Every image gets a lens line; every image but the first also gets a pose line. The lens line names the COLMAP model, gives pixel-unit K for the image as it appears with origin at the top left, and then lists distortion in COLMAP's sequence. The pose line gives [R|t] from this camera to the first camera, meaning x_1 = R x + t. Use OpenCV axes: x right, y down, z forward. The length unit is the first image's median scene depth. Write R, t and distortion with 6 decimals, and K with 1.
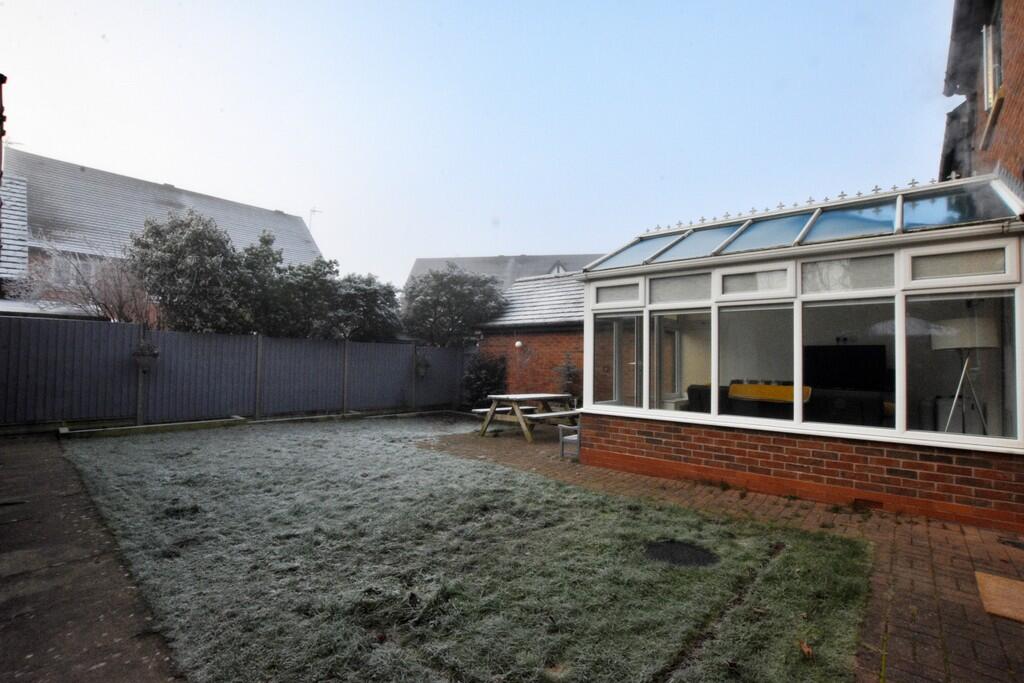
lens RADIAL K [[463.2, 0, 524.8], [0, 463.2, 345.6], [0, 0, 1]] dist [-0.018533, 0.000129]
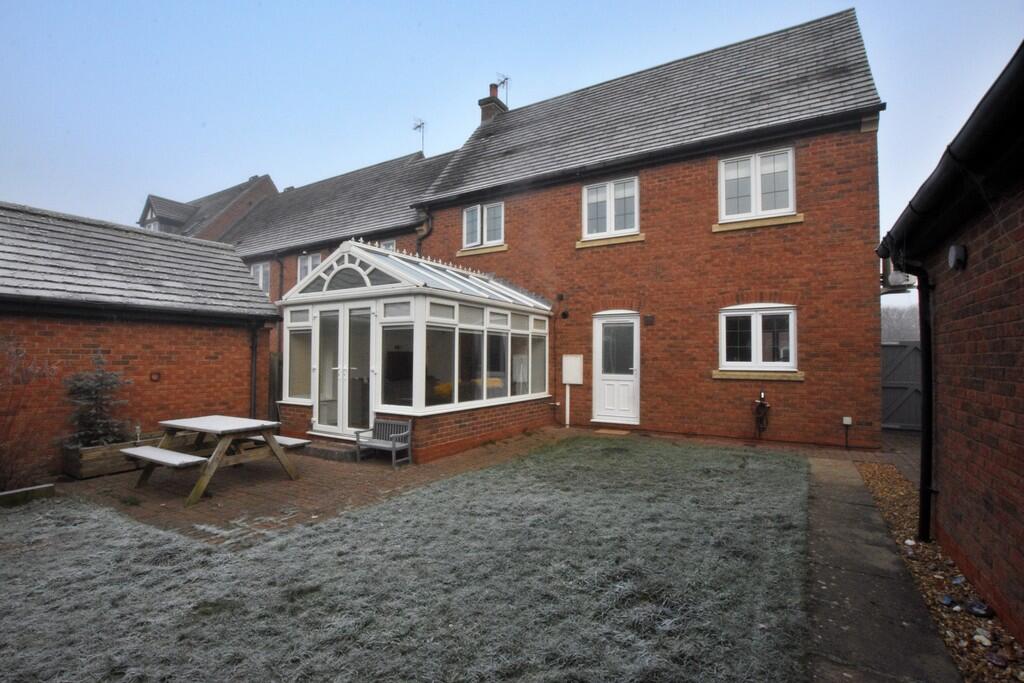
lens RADIAL K [[466.3, 0, 510.6], [0, 466.3, 348.5], [0, 0, 1]] dist [-0.018430, -0.000082]
pose [[-0.161924, 0.008428, 0.986767, -1.063498], [-0.031420, 0.999412, -0.013692, -0.004544], [-0.986303, -0.033222, -0.161564, 1.065957]]
